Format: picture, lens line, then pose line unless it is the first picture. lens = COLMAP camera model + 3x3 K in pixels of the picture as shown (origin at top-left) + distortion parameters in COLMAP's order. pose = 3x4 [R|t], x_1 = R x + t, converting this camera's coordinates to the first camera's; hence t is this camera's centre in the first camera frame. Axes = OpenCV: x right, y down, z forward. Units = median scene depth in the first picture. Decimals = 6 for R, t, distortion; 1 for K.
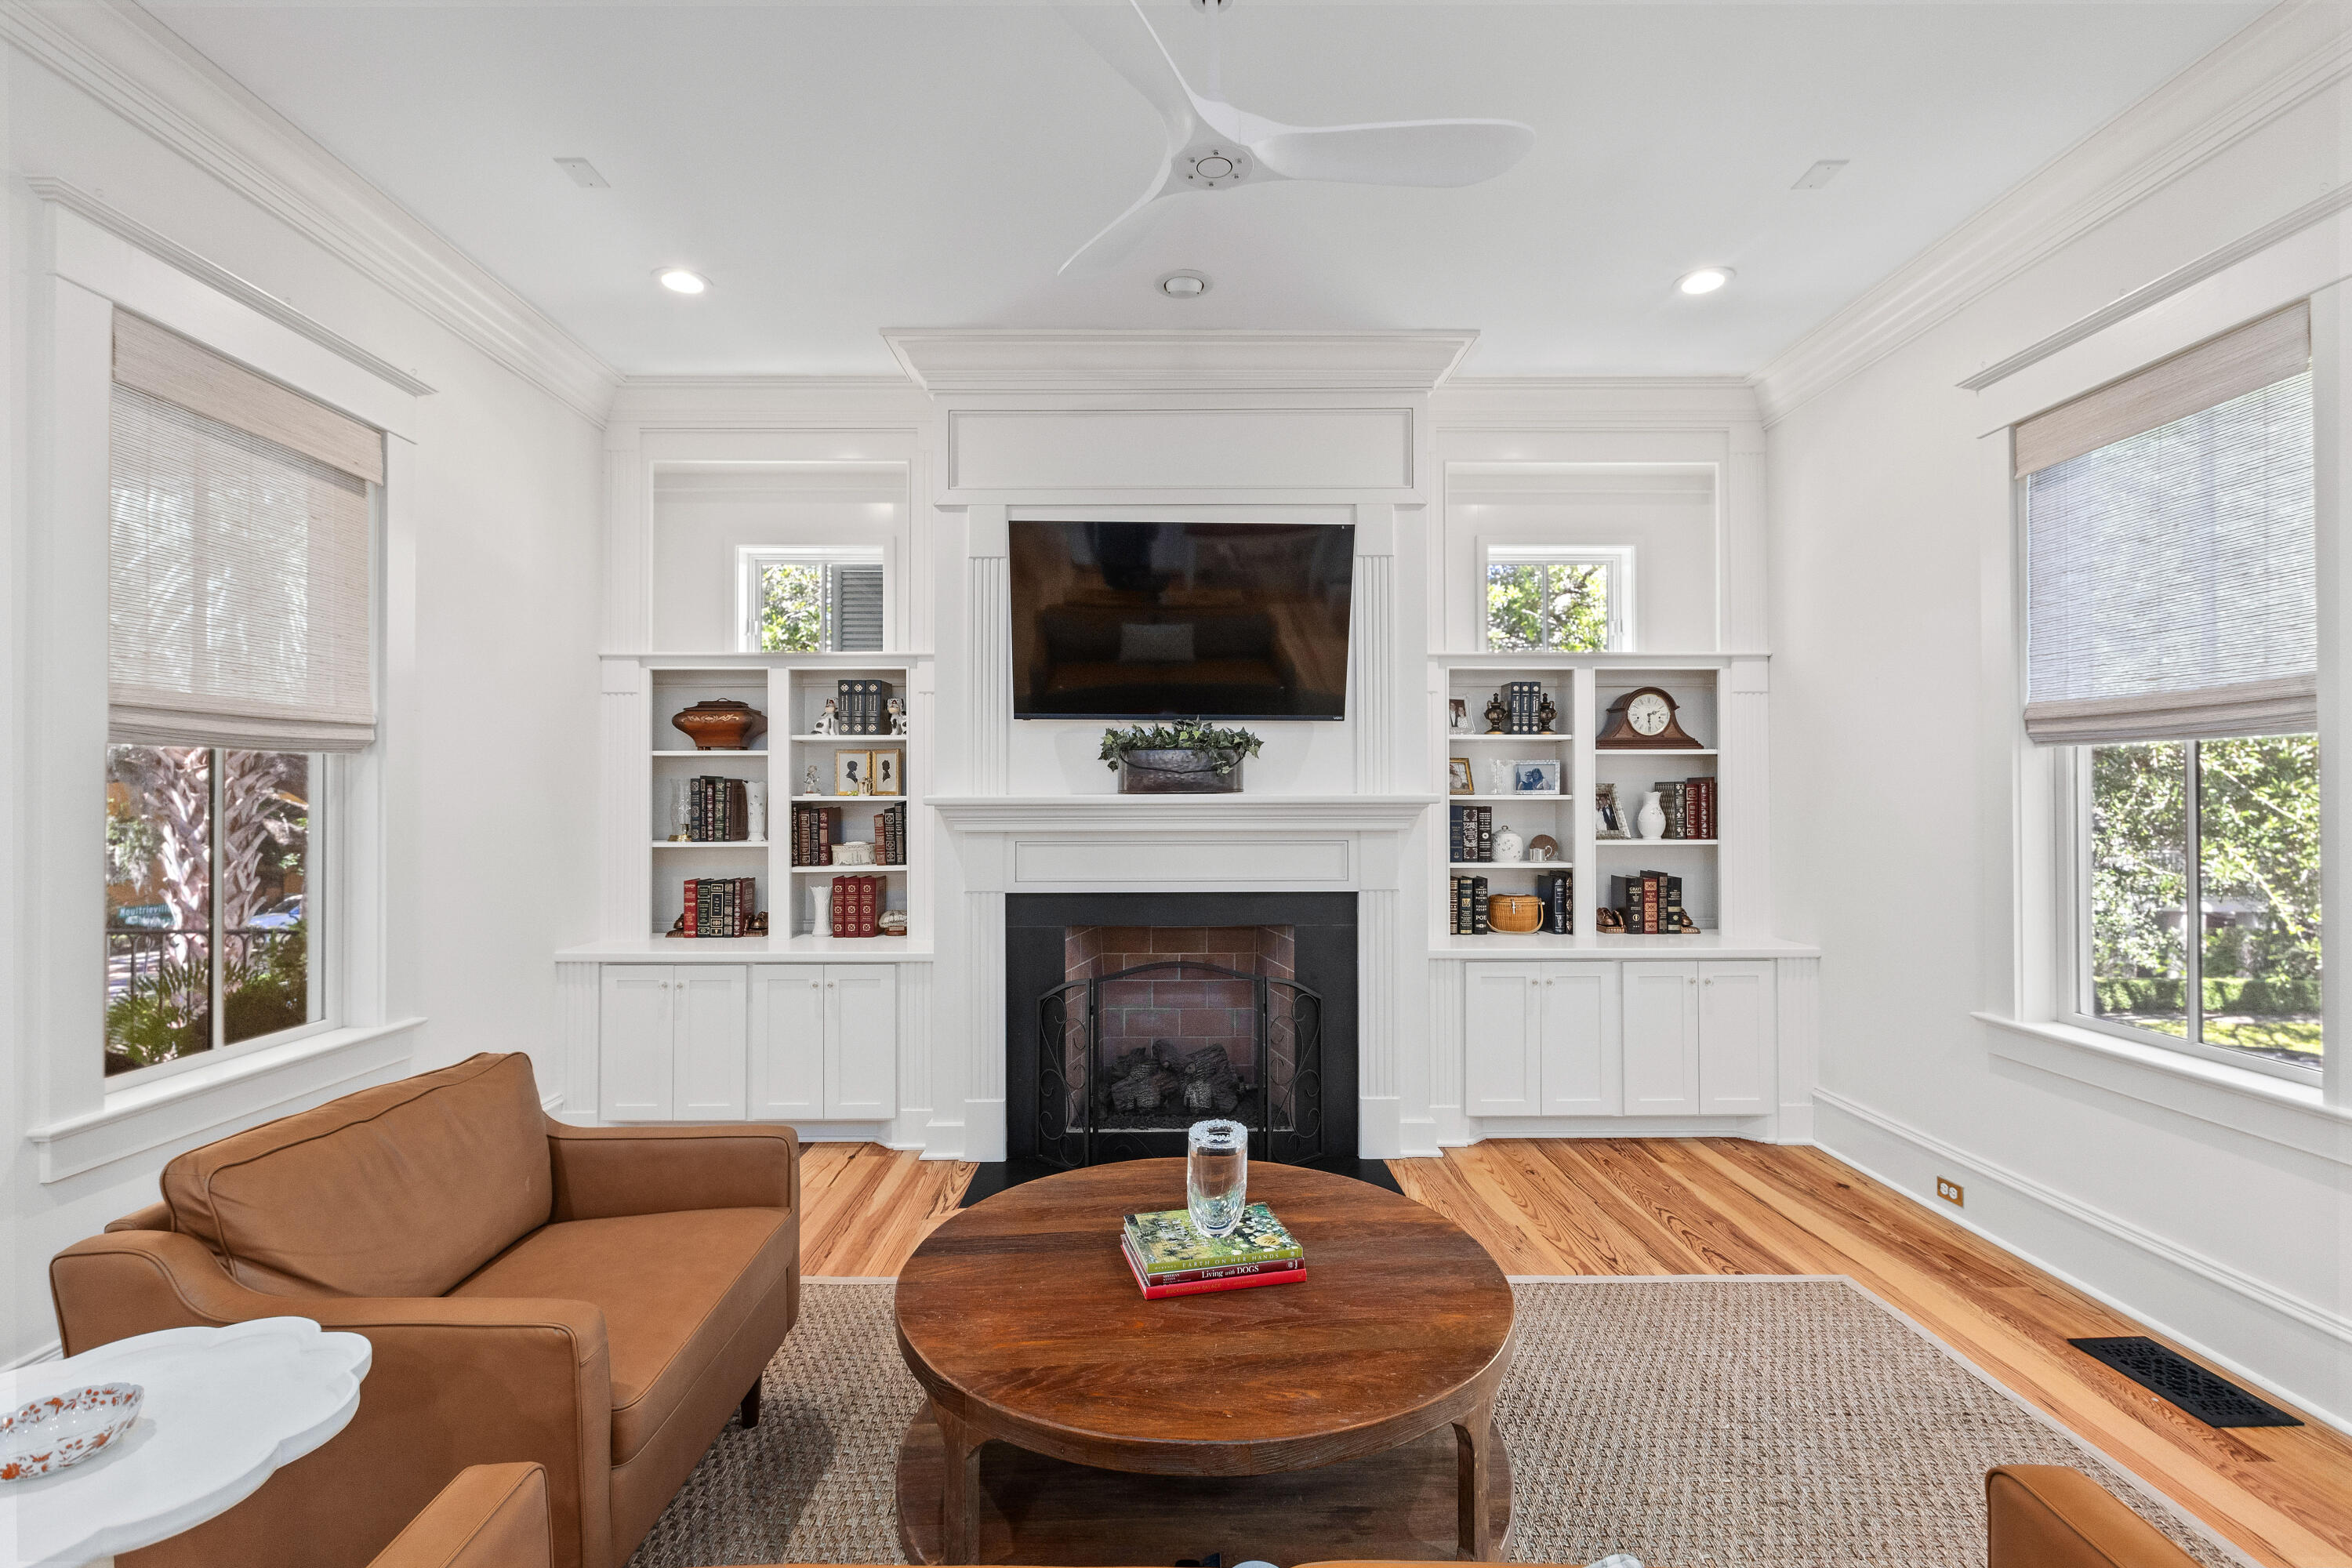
lens RADIAL K [[1065.1, 0, 1160.5], [0, 1065.1, 783.6], [0, 0, 1]] dist [0.004247, -0.001701]
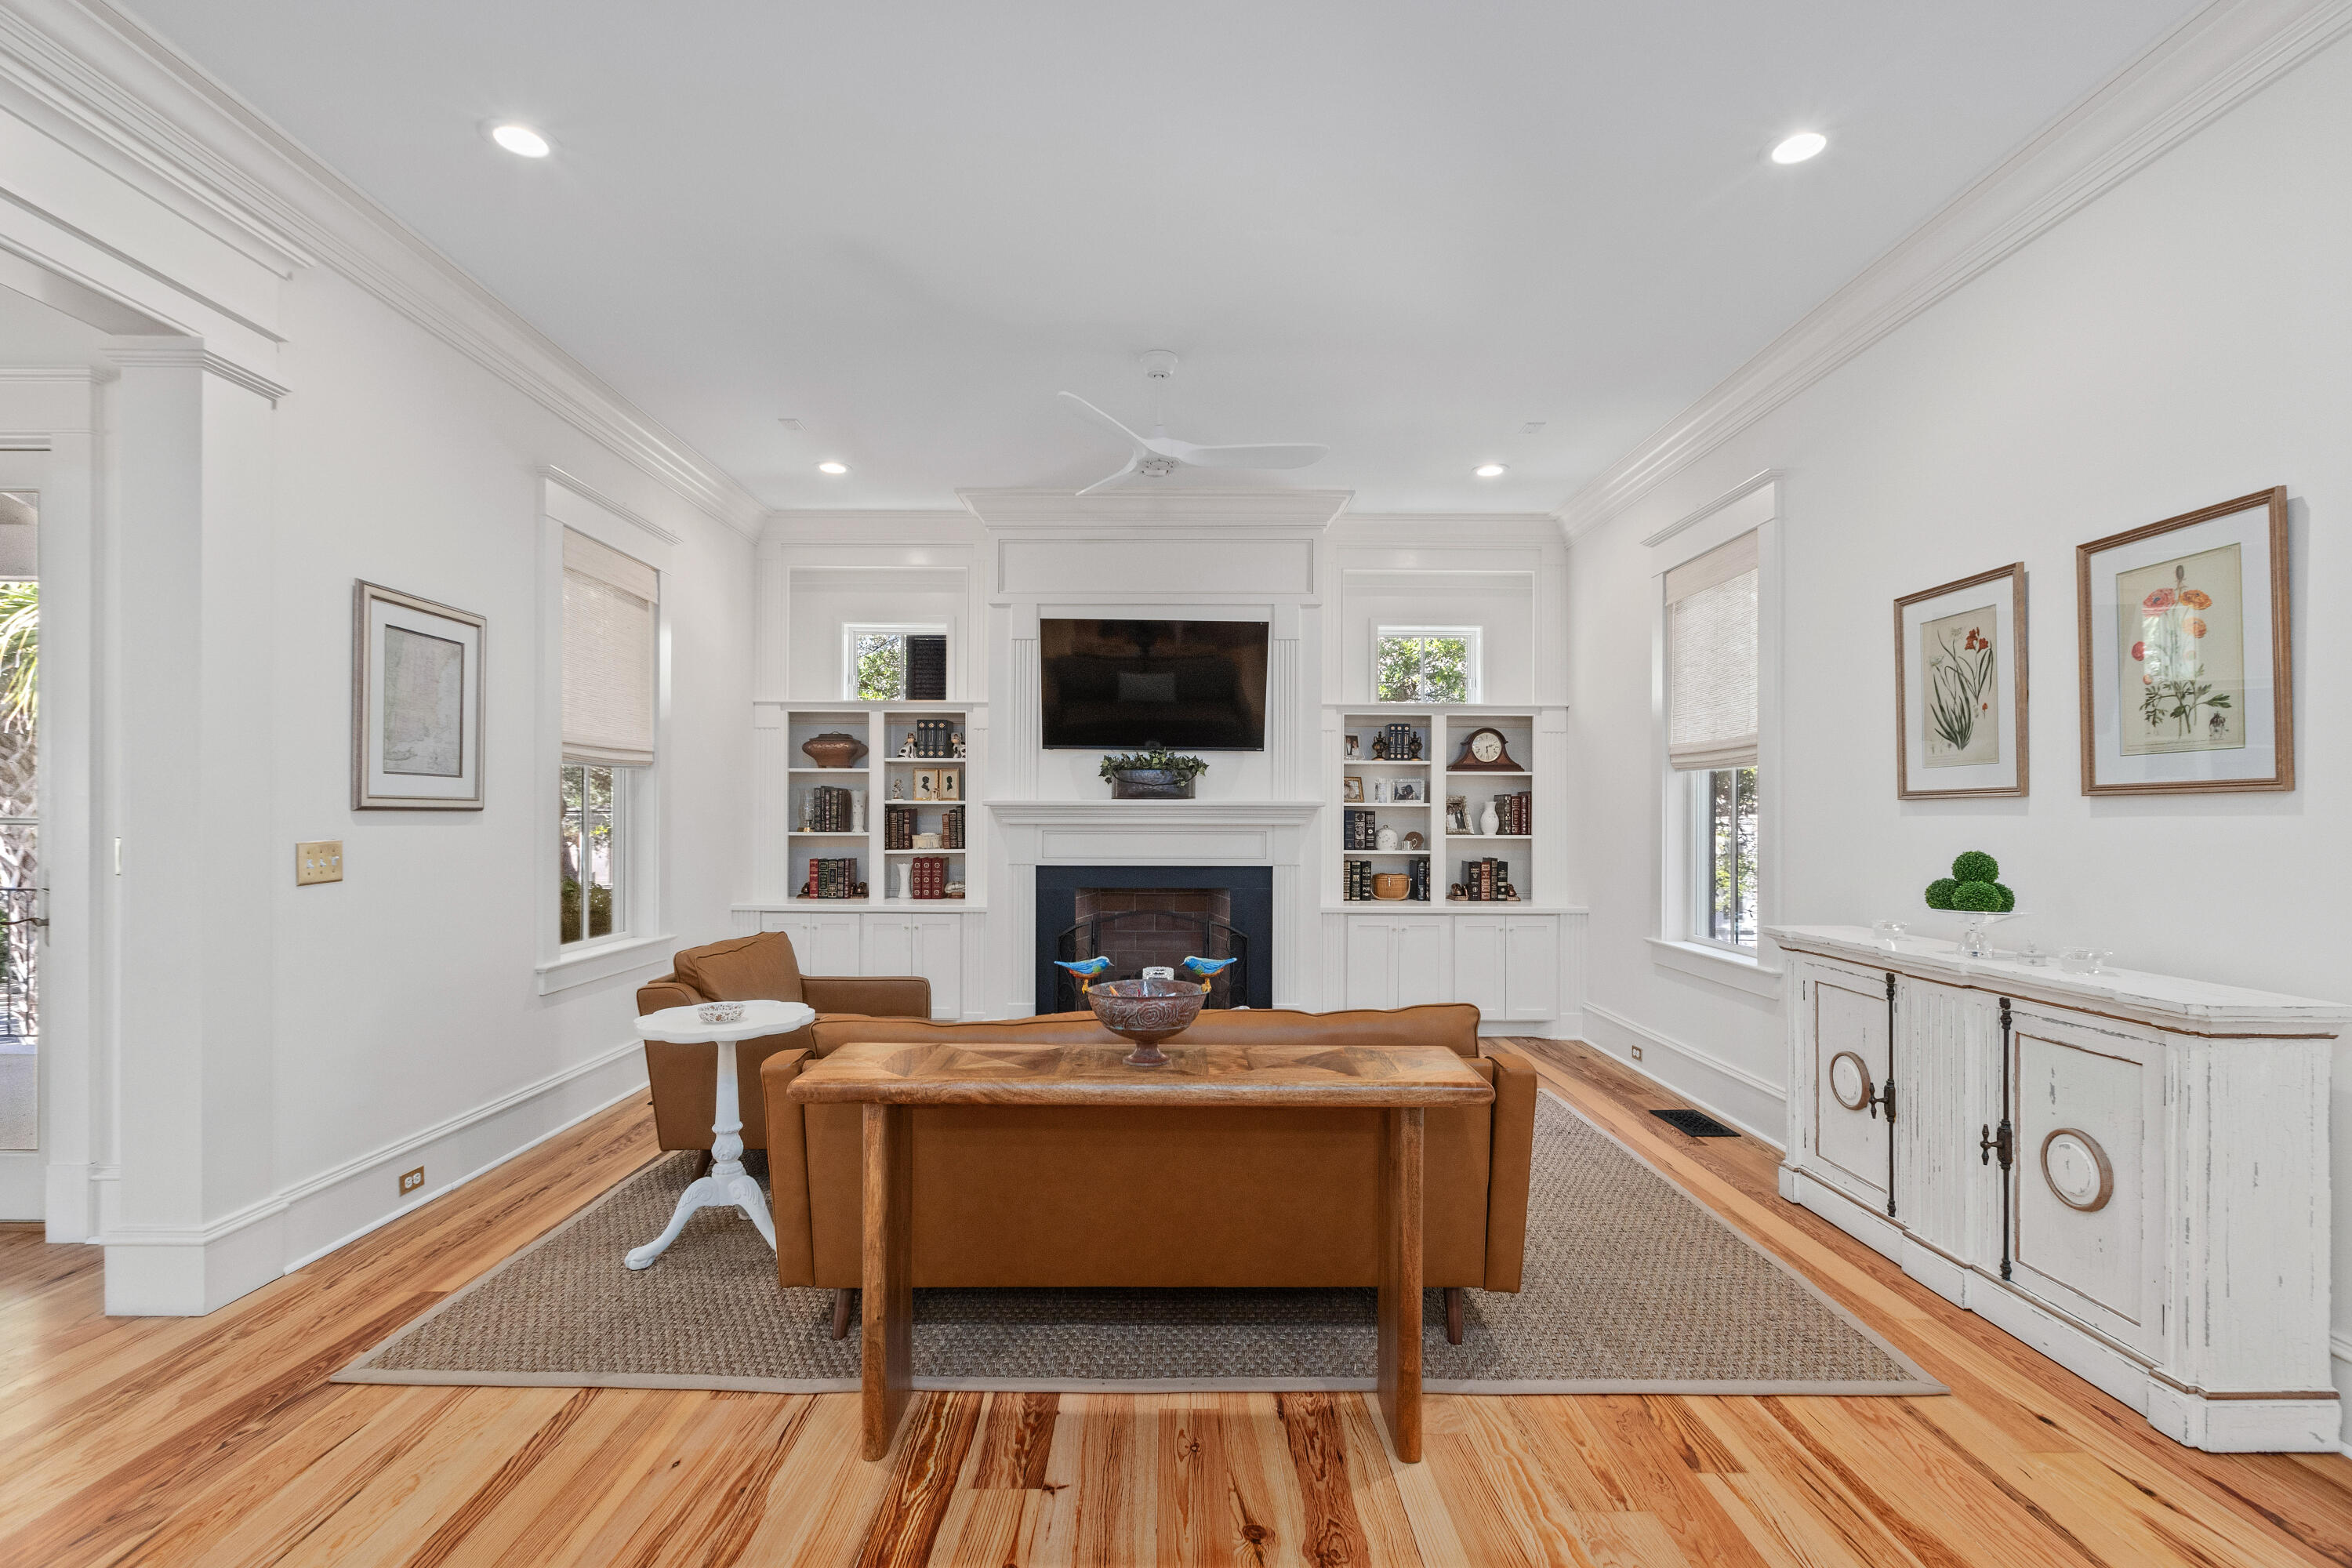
lens RADIAL K [[1065.1, 0, 1174.4], [0, 1065.1, 808.6], [0, 0, 1]] dist [0.004247, -0.001701]
pose [[0.999942, 0.005900, 0.008973, 0.034096], [-0.005952, 0.999966, 0.005777, 0.013283], [-0.008939, -0.005831, 0.999943, -0.483268]]
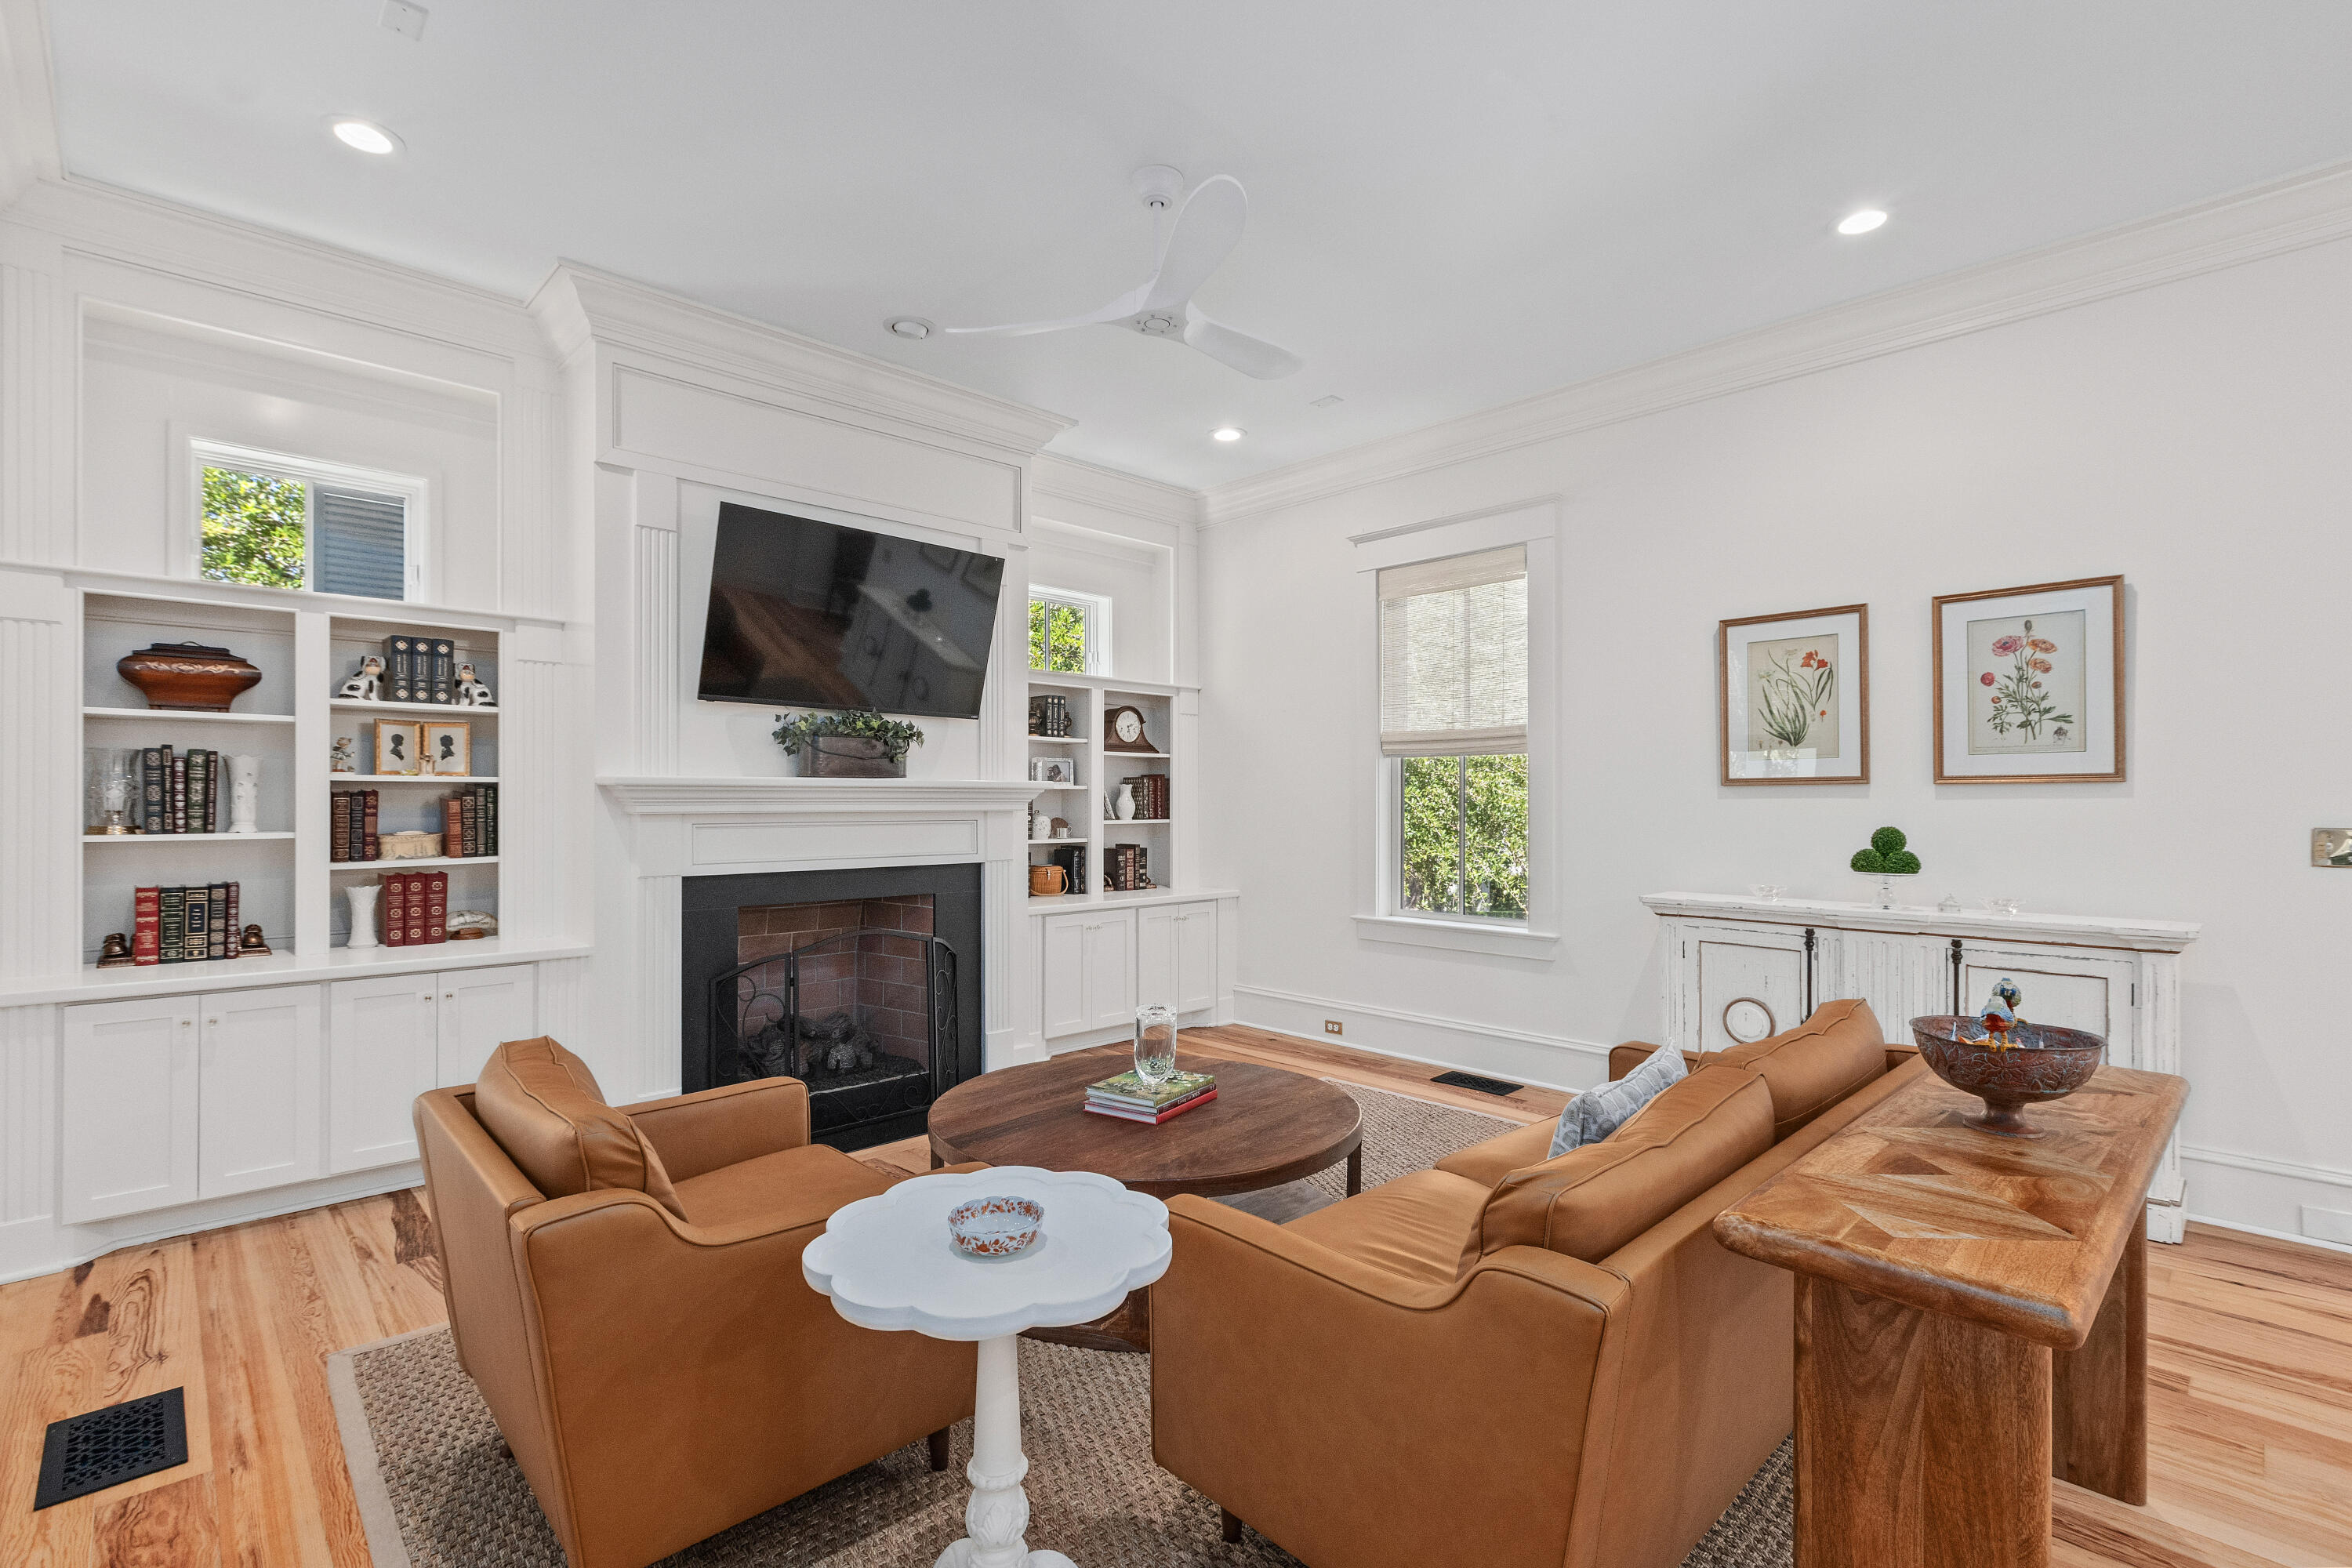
lens RADIAL K [[1065.1, 0, 1193.0], [0, 1065.1, 793.0], [0, 0, 1]] dist [0.004247, -0.001701]
pose [[0.722507, 0.007748, 0.691321, -0.471847], [-0.010840, 0.999941, 0.000122, 0.020360], [-0.691279, -0.007583, 0.722548, -0.027415]]
